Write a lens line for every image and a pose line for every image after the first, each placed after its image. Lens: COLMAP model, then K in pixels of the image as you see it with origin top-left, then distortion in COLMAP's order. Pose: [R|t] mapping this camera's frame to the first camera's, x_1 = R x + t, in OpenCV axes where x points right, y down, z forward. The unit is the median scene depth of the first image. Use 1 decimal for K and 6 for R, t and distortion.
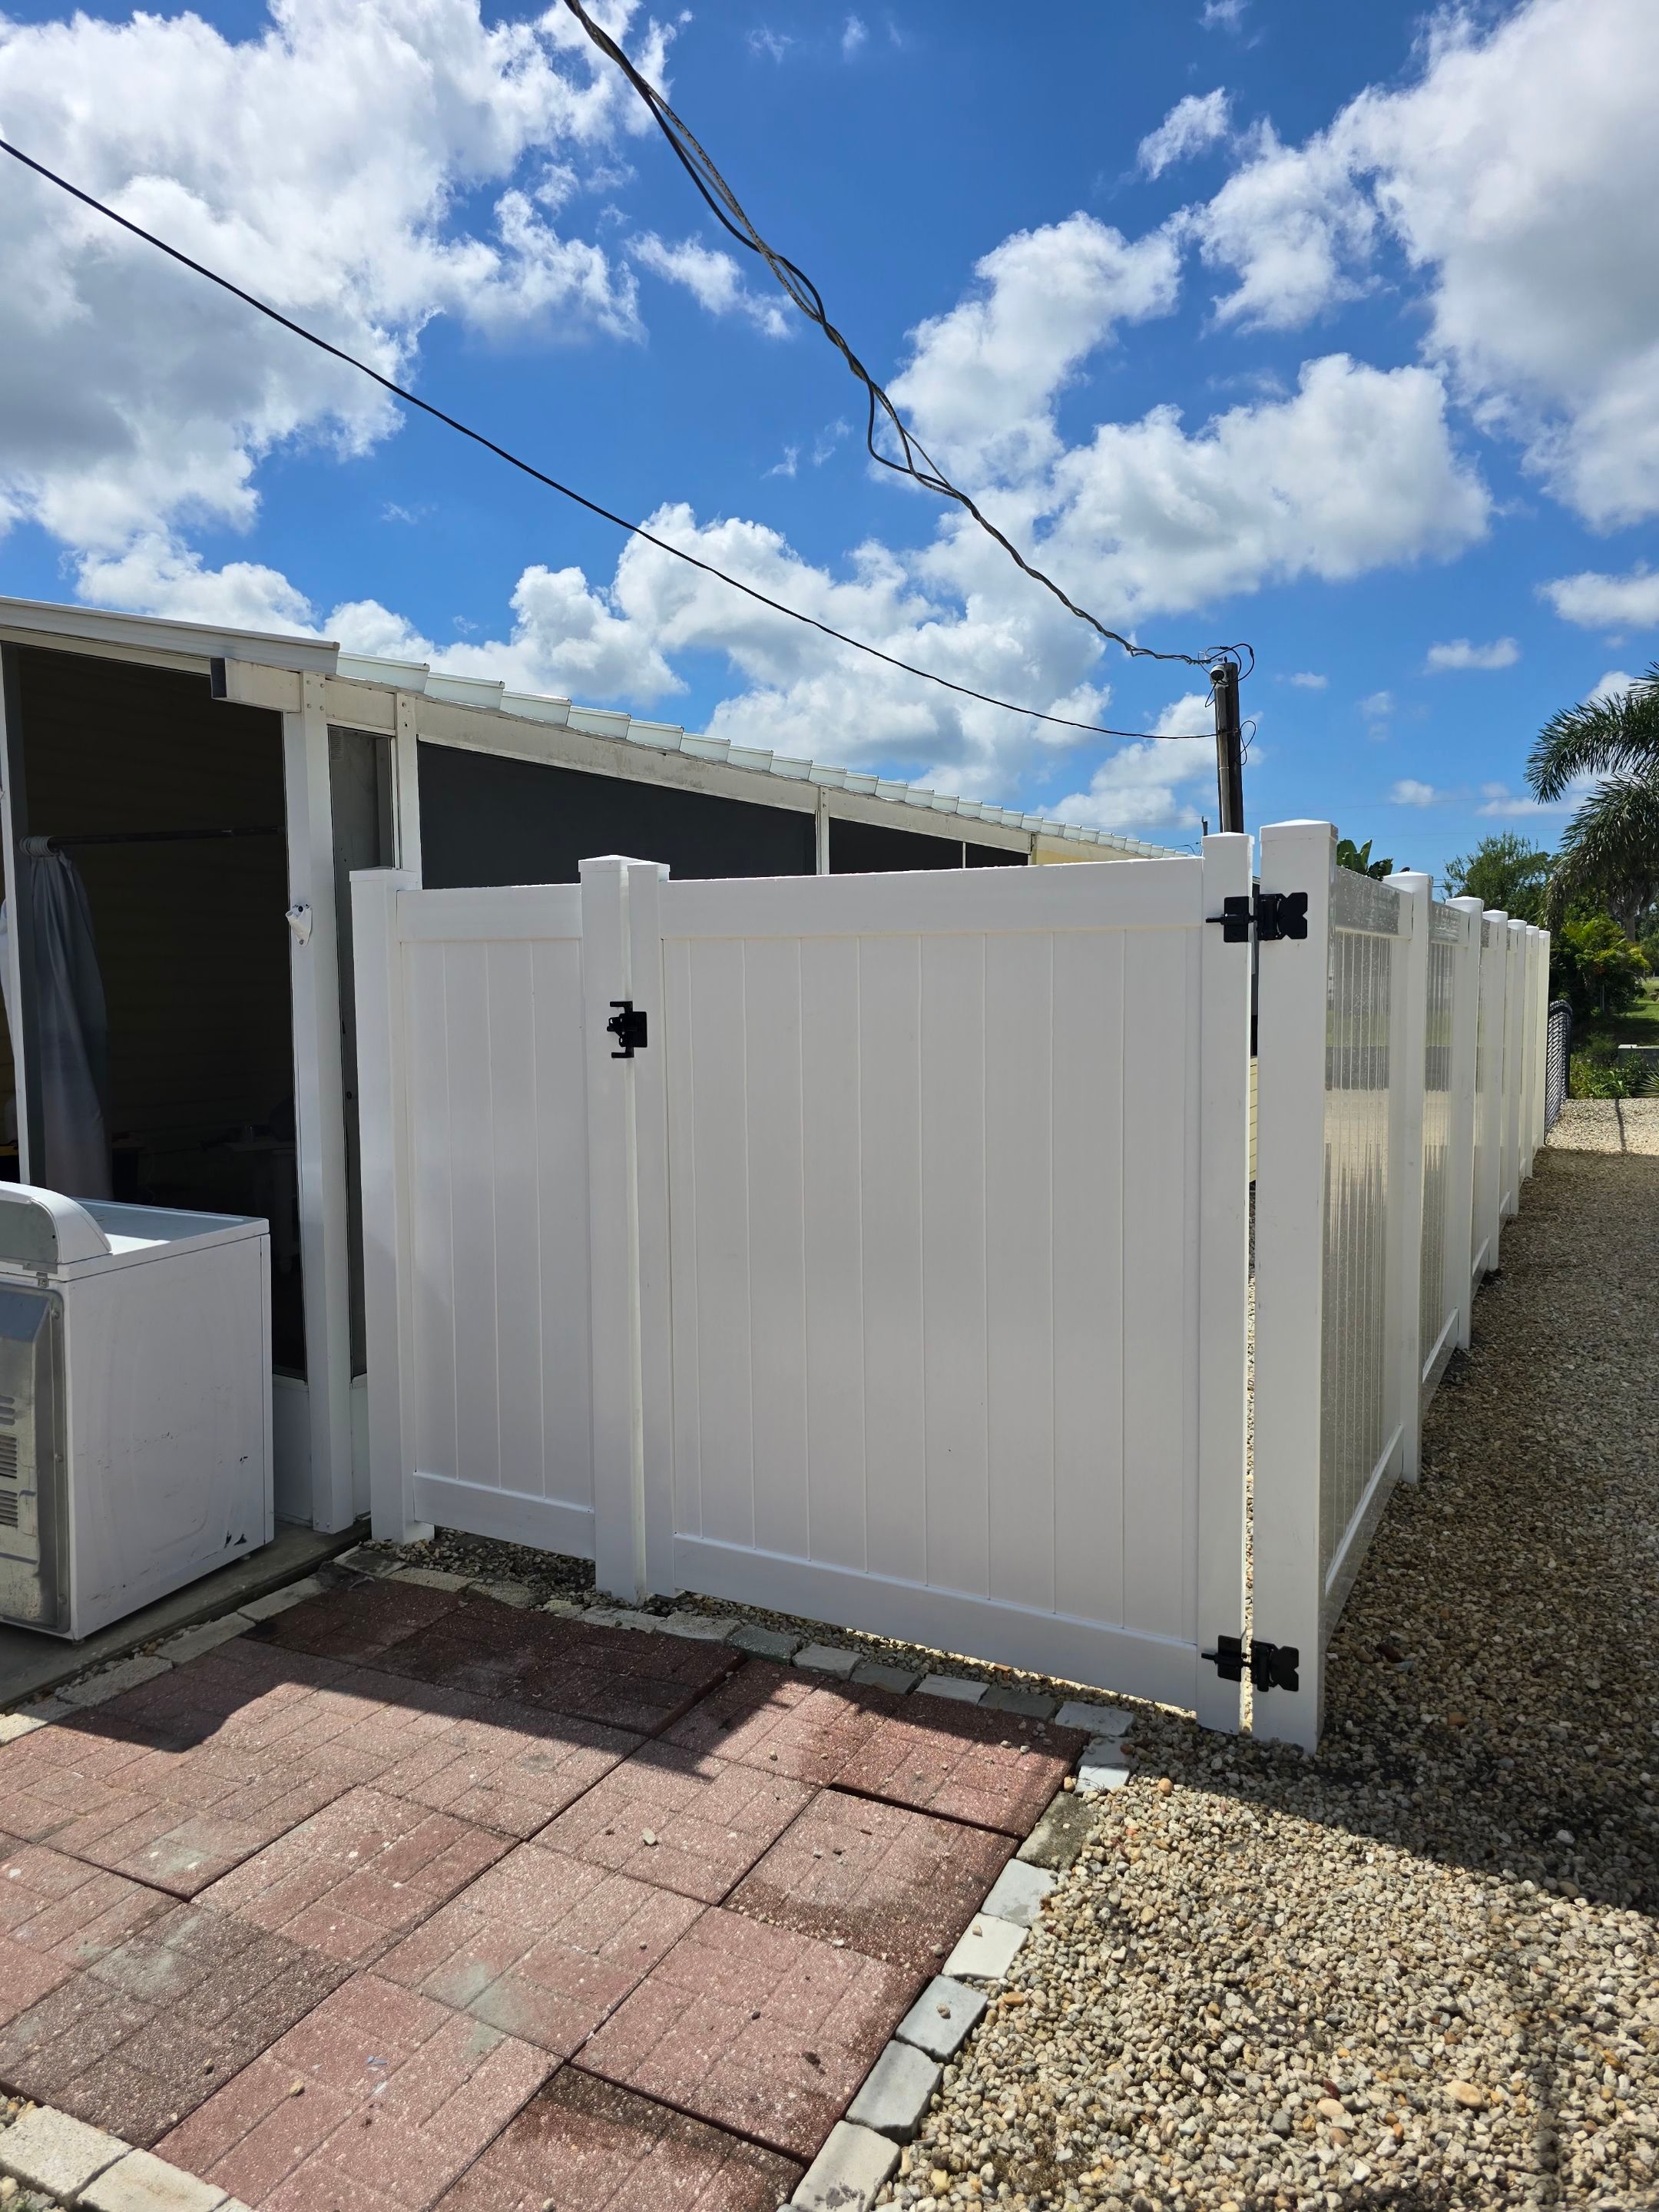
lens RADIAL K [[1500.5, 0, 813.7], [0, 1500.5, 1146.5], [0, 0, 1]] dist [0.067802, -0.045467]
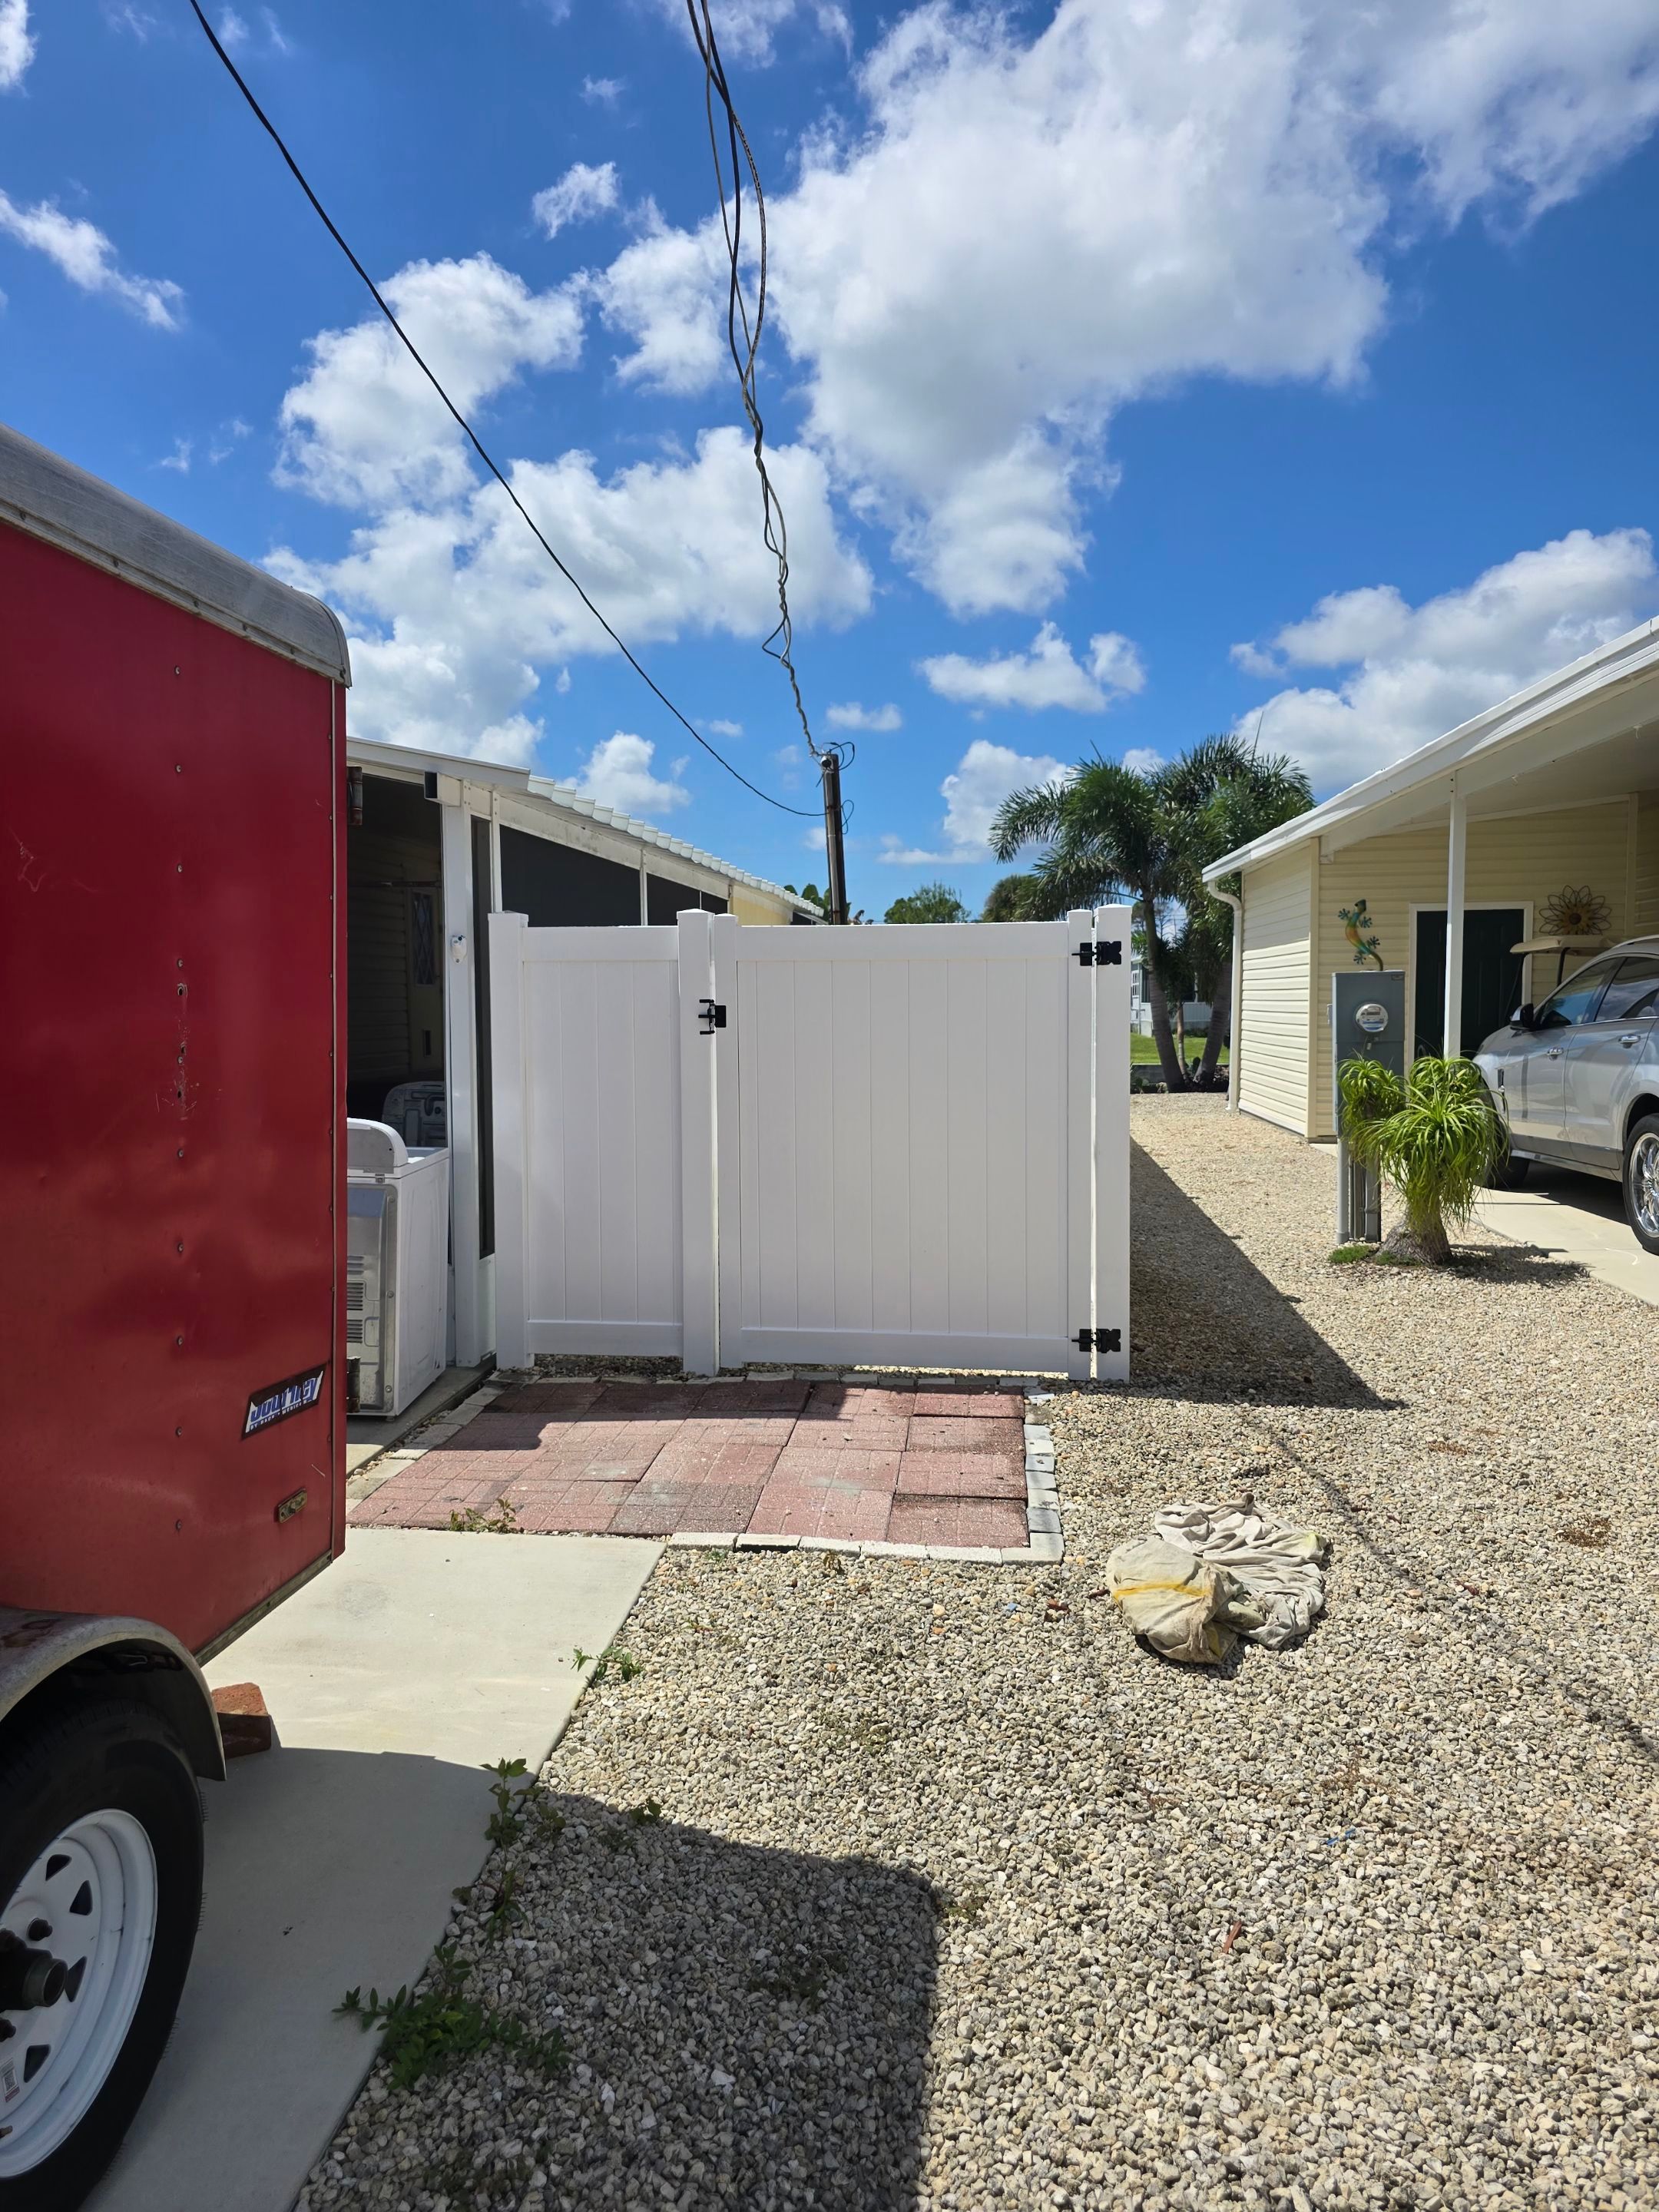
lens RADIAL K [[1548.1, 0, 796.2], [0, 1548.1, 1115.8], [0, 0, 1]] dist [0.051387, -0.058495]
pose [[0.934024, -0.024704, 0.356354, -0.347909], [0.039452, 0.998637, -0.034176, 0.049746], [-0.355024, 0.045980, 0.933726, -0.325820]]
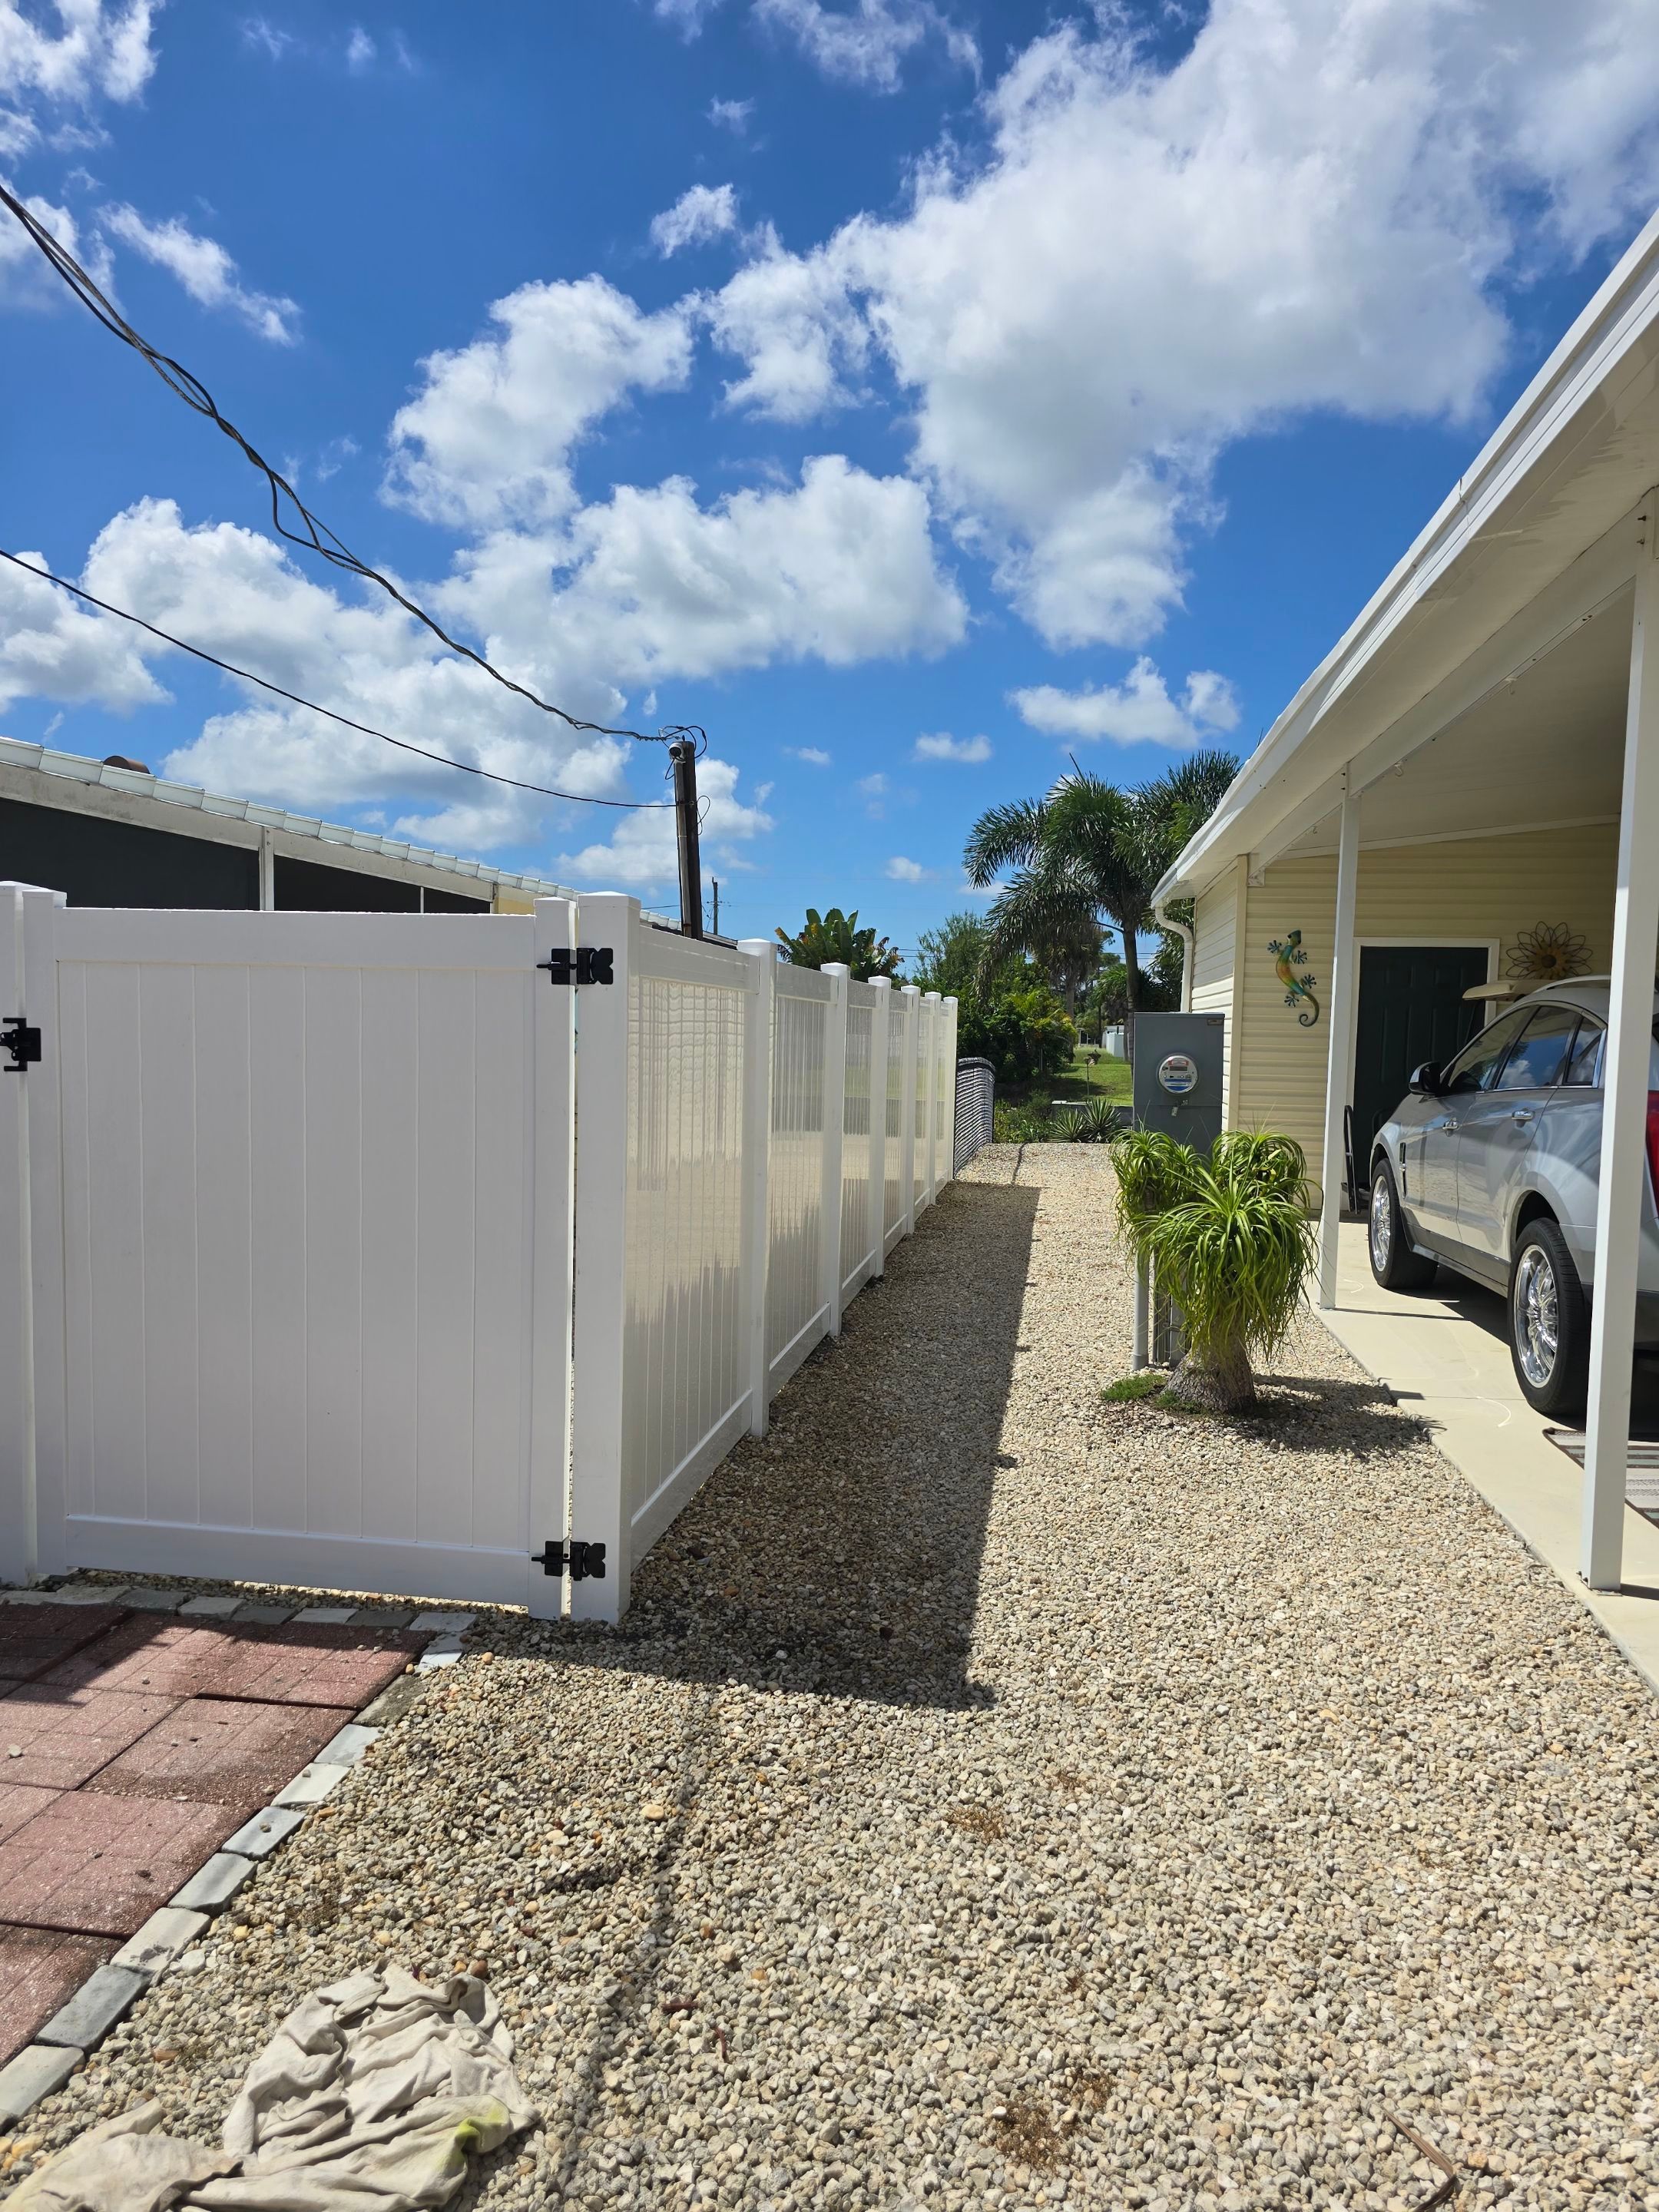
lens RADIAL K [[1502.6, 0, 846.4], [0, 1502.6, 1179.2], [0, 0, 1]] dist [0.071279, -0.077688]
pose [[0.945808, -0.002124, 0.324719, 0.045743], [0.005828, 0.999929, -0.010435, 0.018422], [-0.324674, 0.011762, 0.945753, -0.117925]]
